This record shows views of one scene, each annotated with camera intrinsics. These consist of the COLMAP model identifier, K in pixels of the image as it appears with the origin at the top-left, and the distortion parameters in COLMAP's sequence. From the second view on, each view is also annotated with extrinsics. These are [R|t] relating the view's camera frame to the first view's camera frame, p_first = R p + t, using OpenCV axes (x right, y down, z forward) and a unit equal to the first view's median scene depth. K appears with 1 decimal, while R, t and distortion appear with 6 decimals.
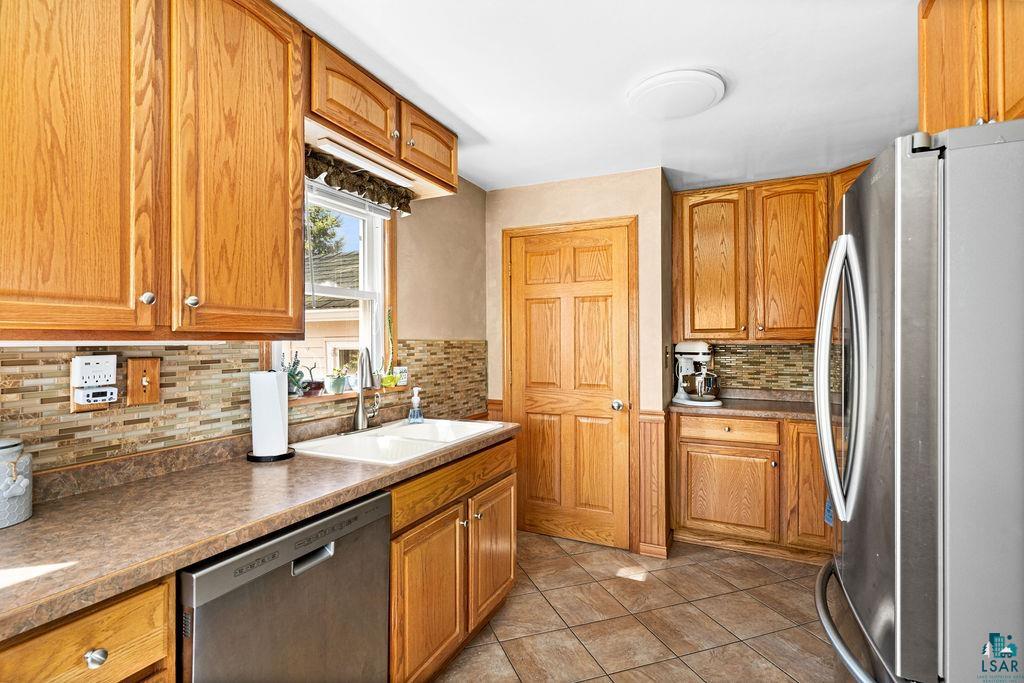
lens RADIAL K [[492.7, 0, 511.4], [0, 492.7, 344.6], [0, 0, 1]] dist [-0.000168, 0.000554]
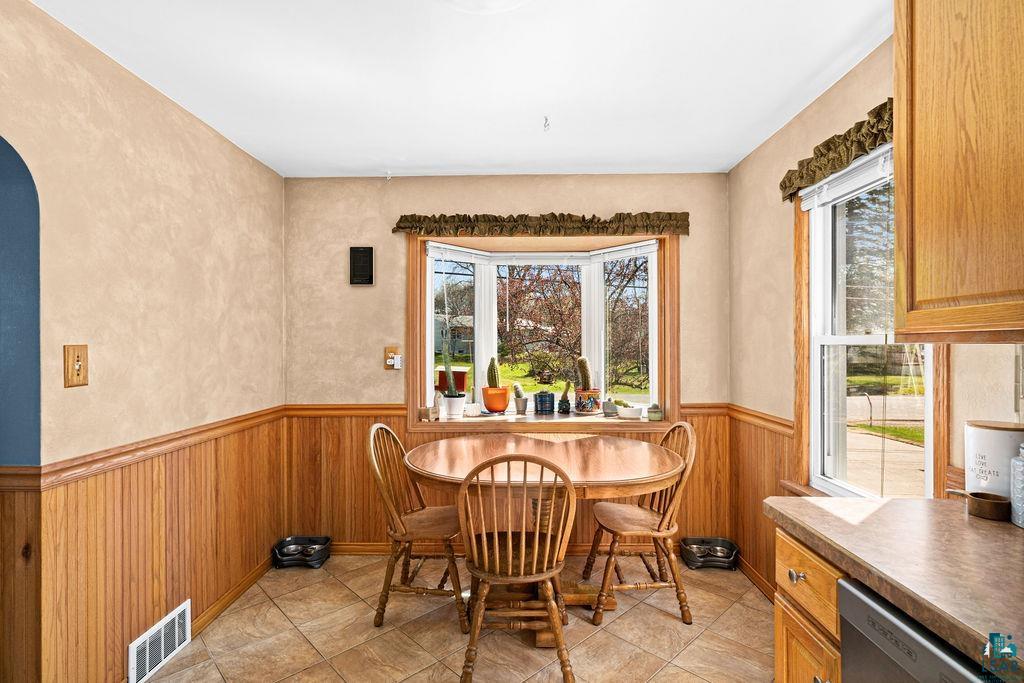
lens RADIAL K [[492.7, 0, 511.4], [0, 492.7, 344.6], [0, 0, 1]] dist [-0.000168, 0.000554]
pose [[-0.913311, 0.001939, -0.407258, 0.114905], [0.002503, 0.999997, -0.000851, -0.001504], [0.407255, -0.001796, -0.913313, 0.526380]]
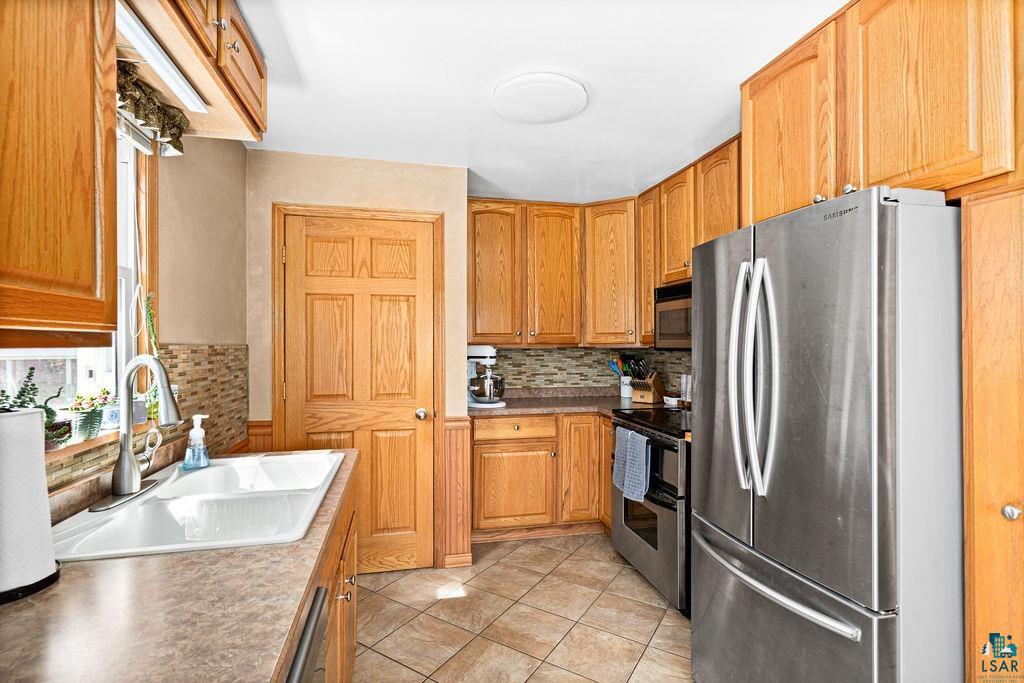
lens RADIAL K [[484.5, 0, 509.3], [0, 484.5, 347.5], [0, 0, 1]] dist [-0.002547, 0.000115]
pose [[0.787849, -0.004101, 0.615854, -0.219102], [0.004007, 0.999991, 0.001533, -0.003612], [-0.615855, 0.001260, 0.787859, 0.182779]]
